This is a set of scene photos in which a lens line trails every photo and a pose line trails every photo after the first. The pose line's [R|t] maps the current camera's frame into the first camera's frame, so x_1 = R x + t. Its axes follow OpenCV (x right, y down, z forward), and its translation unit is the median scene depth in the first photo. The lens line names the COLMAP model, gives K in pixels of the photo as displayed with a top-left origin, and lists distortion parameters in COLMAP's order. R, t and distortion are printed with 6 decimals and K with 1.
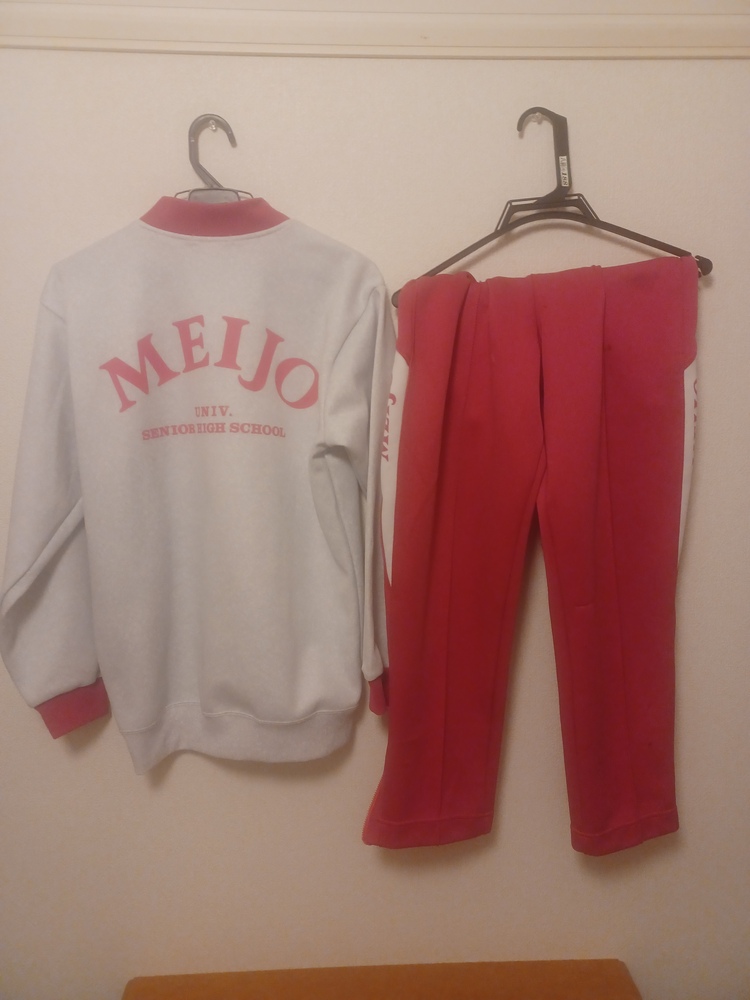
lens RADIAL K [[720.5, 0, 383.8], [0, 720.5, 496.9], [0, 0, 1]] dist [0.072488, -0.091941]
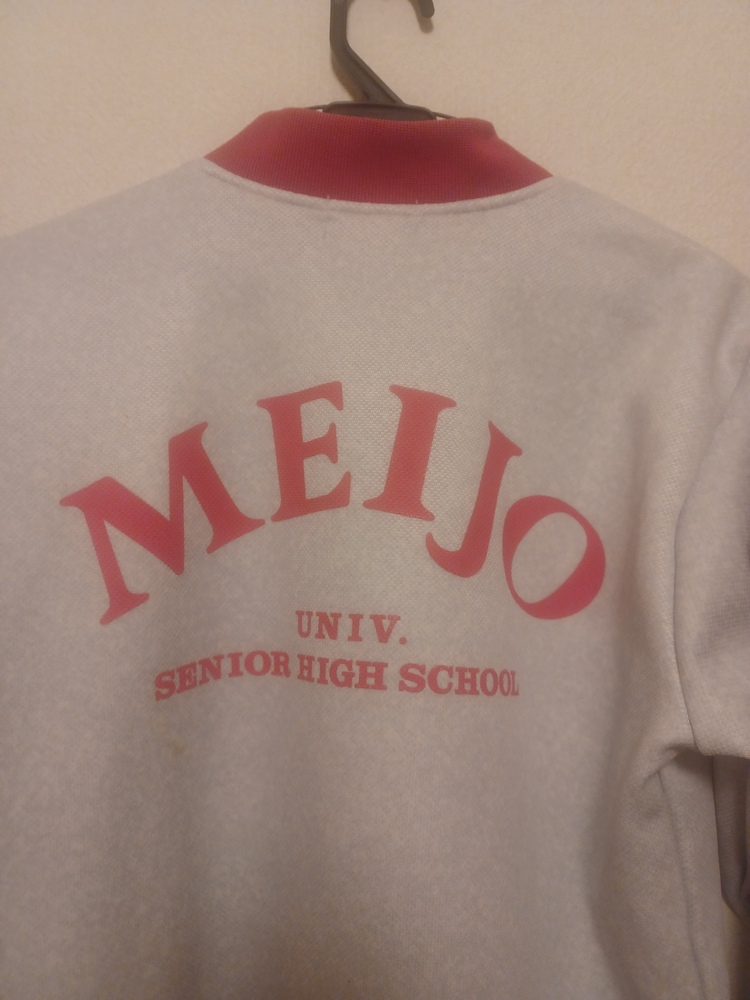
lens RADIAL K [[720.5, 0, 383.8], [0, 720.5, 496.9], [0, 0, 1]] dist [0.072488, -0.091941]
pose [[0.999169, 0.040291, 0.006118, -0.224112], [-0.038264, 0.979175, -0.199379, -0.110323], [-0.014024, 0.198979, 0.979903, 0.622049]]
